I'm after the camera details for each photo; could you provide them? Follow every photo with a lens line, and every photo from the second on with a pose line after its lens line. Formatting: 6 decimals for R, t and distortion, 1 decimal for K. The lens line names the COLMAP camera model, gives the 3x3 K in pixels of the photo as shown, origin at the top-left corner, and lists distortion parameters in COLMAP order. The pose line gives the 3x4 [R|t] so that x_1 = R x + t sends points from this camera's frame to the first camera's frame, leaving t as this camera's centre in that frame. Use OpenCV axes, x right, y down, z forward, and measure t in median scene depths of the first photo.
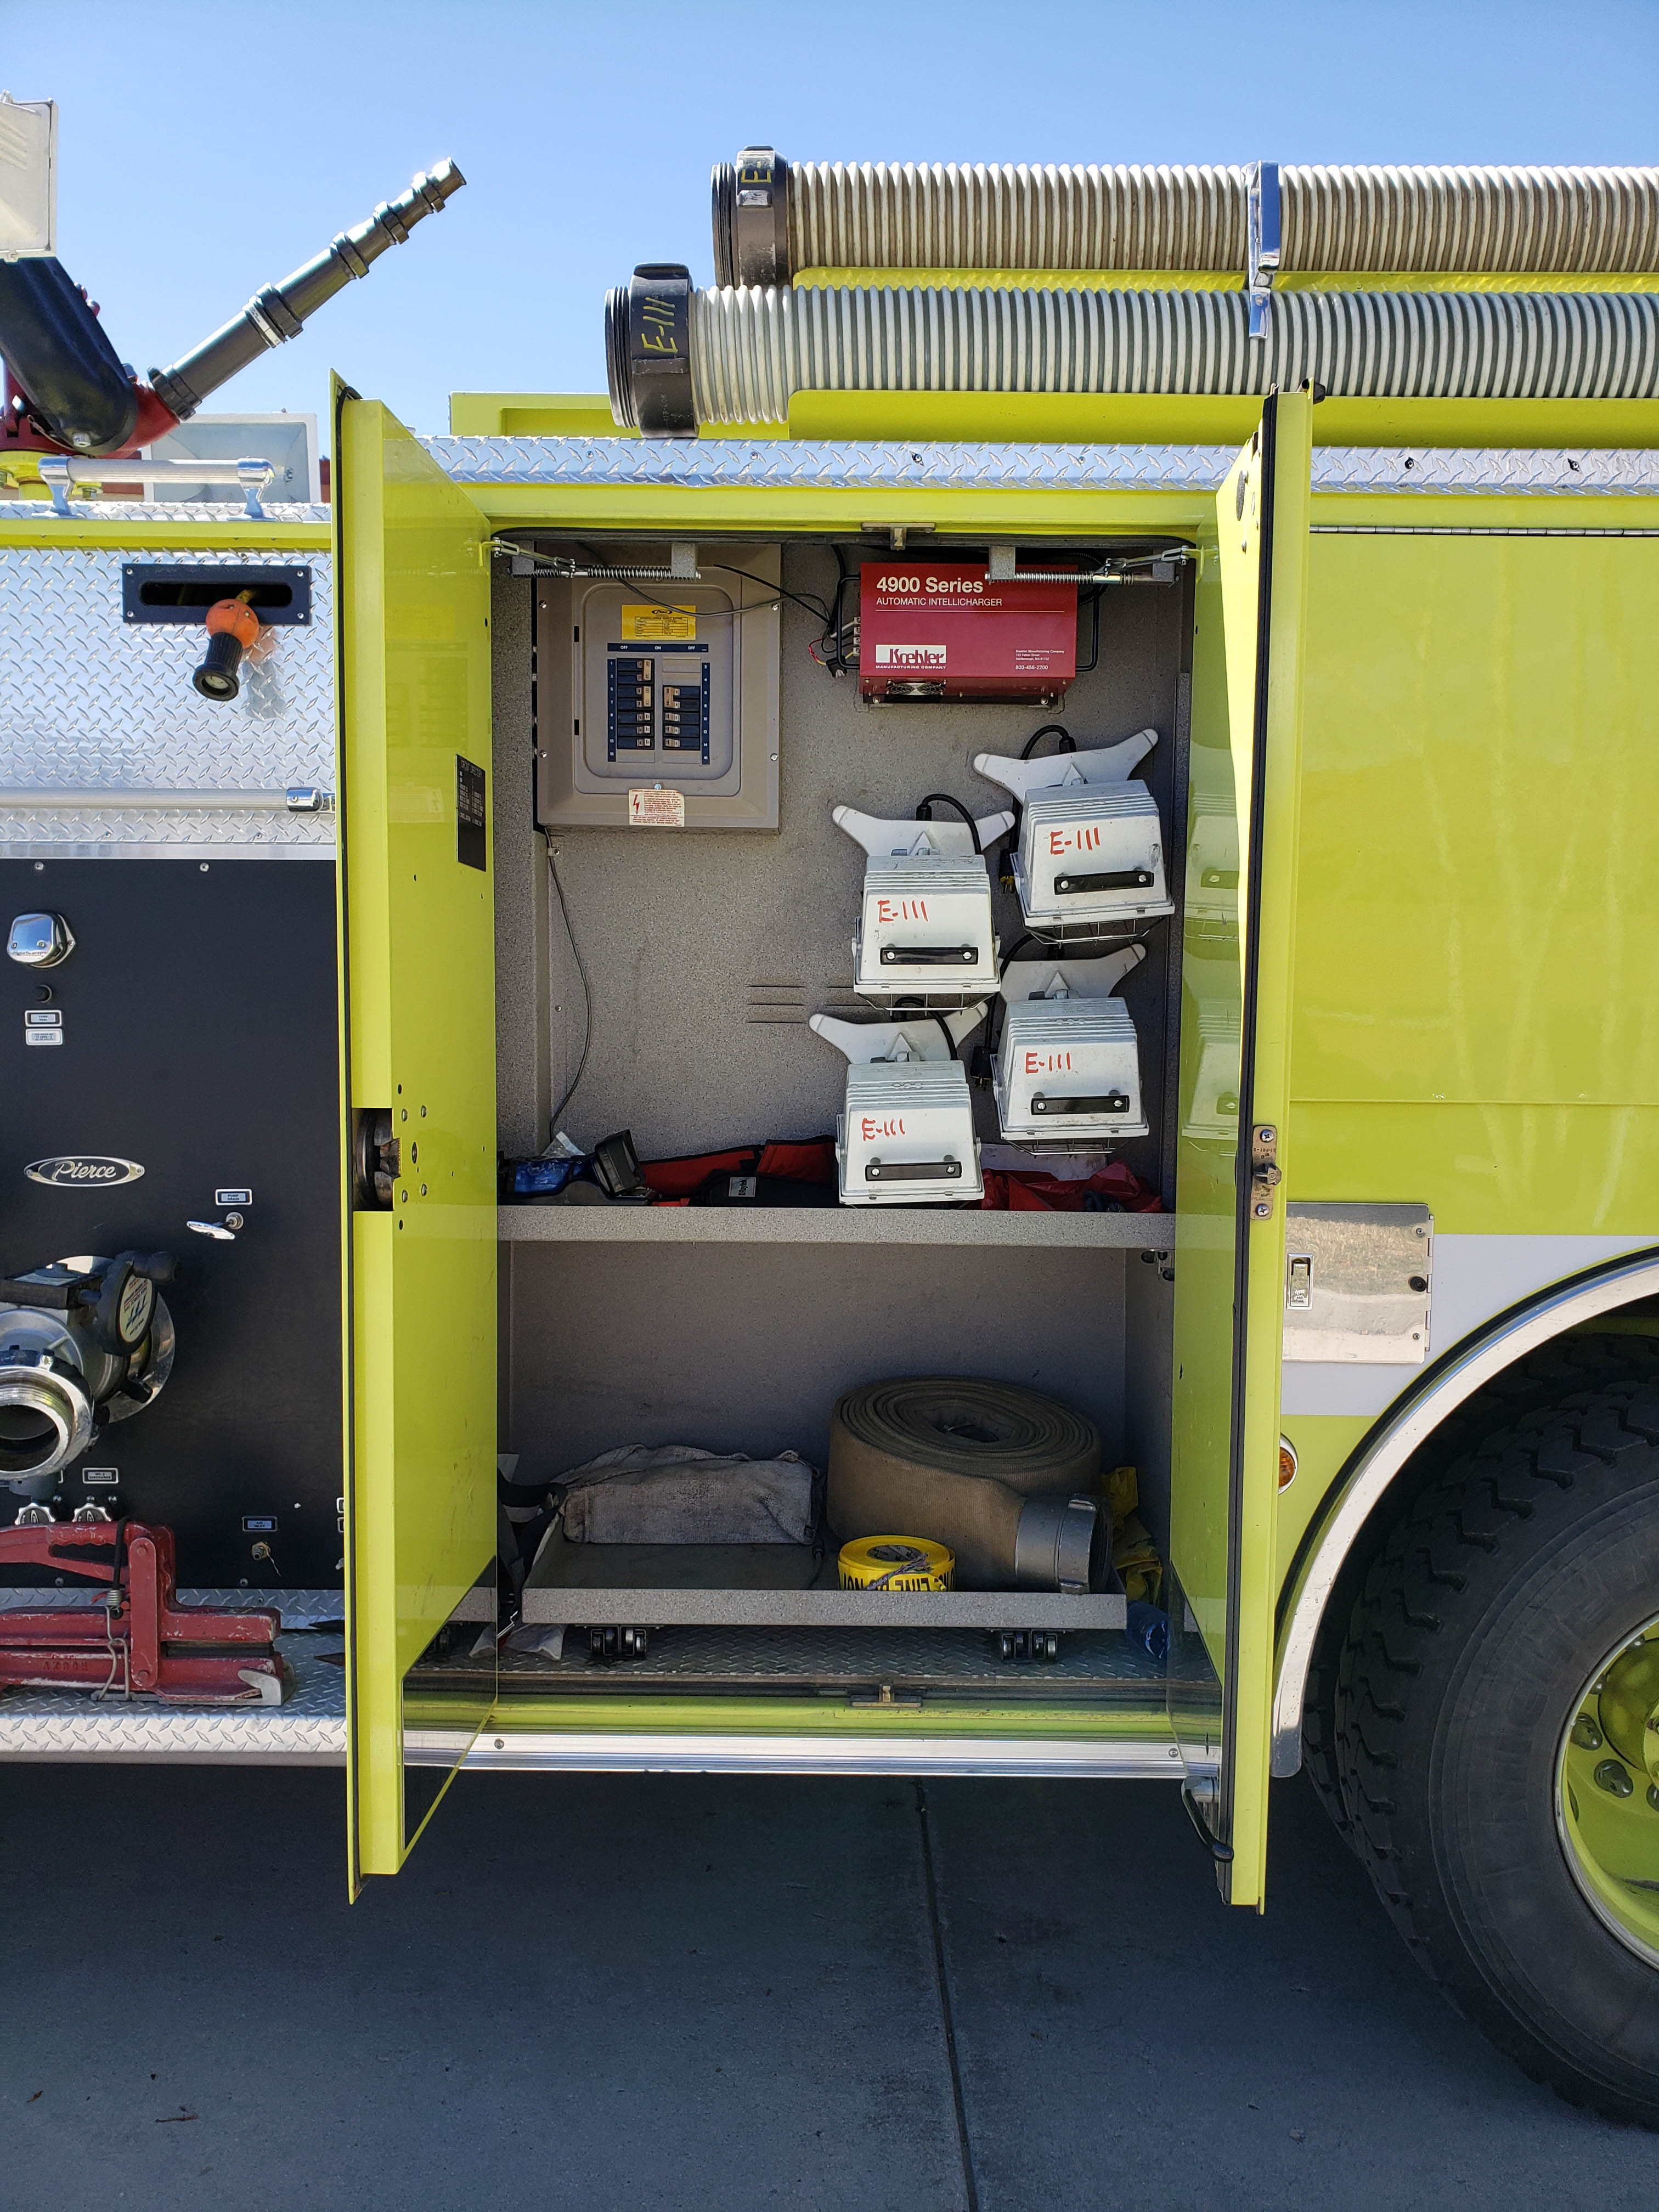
lens RADIAL K [[1695.3, 0, 829.5], [0, 1695.3, 1106.0], [0, 0, 1]] dist [0.053563, -0.001661]
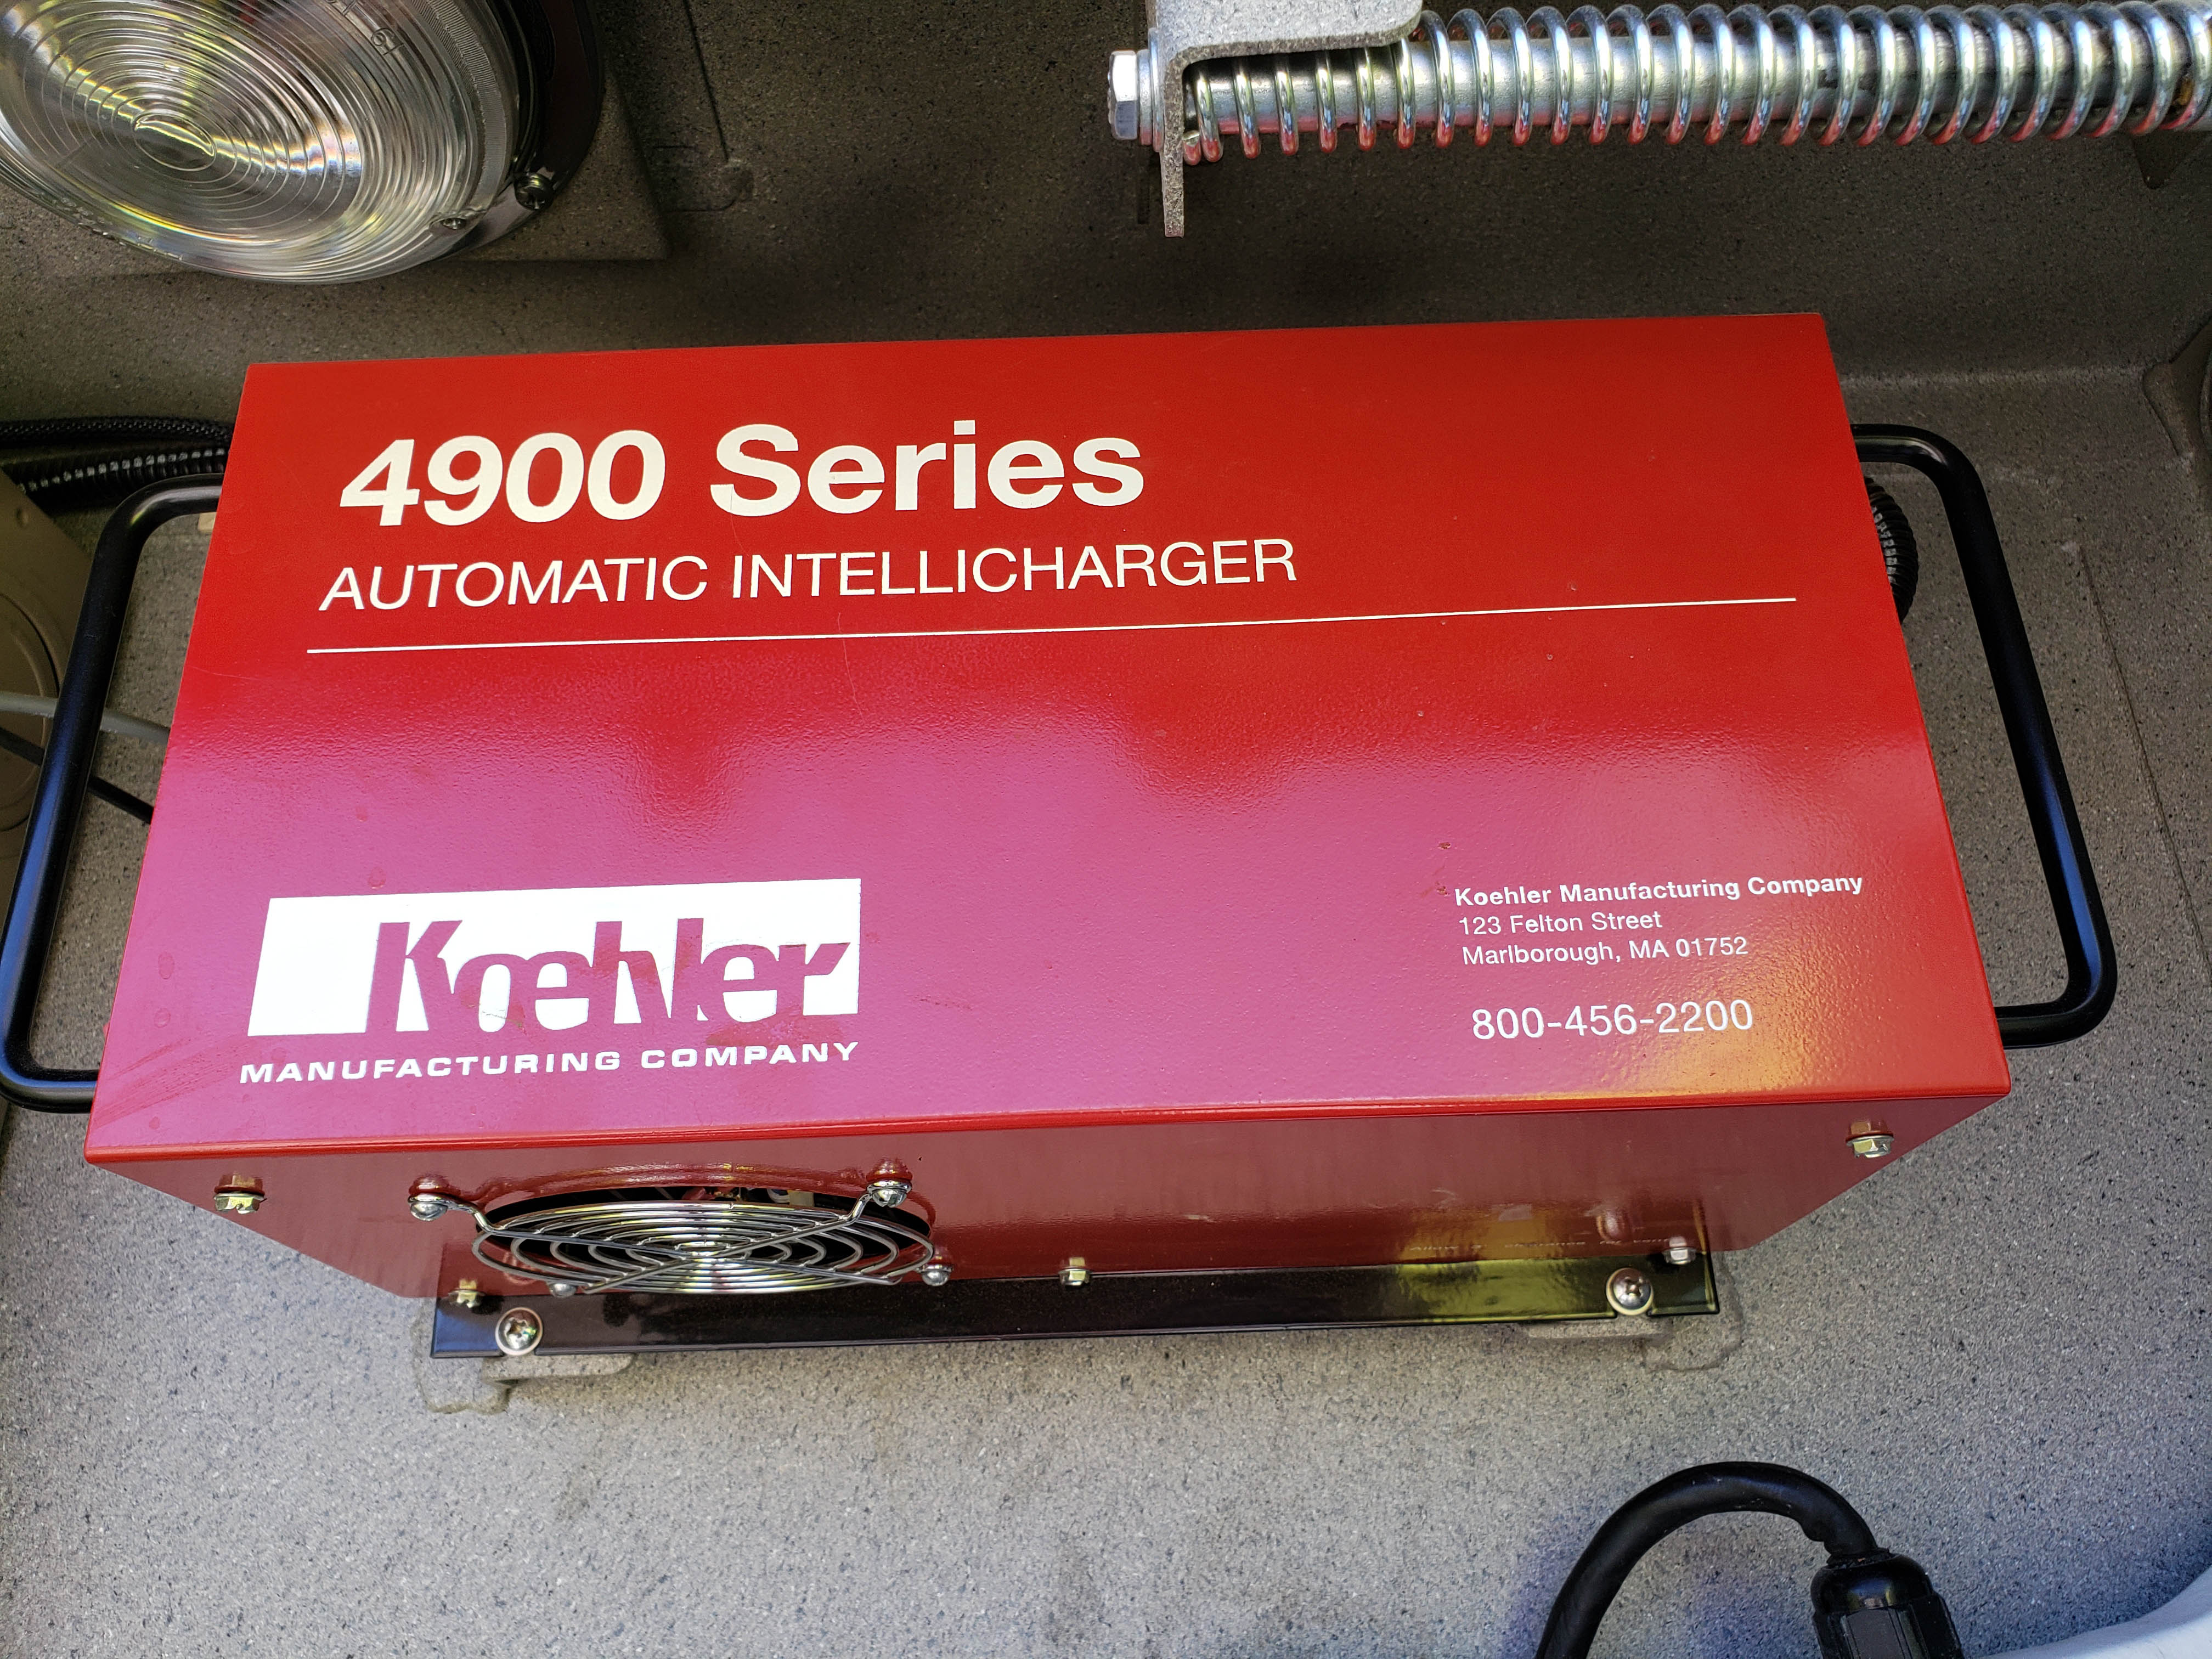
lens RADIAL K [[1695.3, 0, 1106.0], [0, 1695.3, 829.5], [0, 0, 1]] dist [0.053563, -0.001661]
pose [[0.998990, -0.044651, 0.005077, 0.075735], [0.042110, 0.890645, -0.452746, -0.194744], [0.015694, 0.452502, 0.891625, 0.793943]]
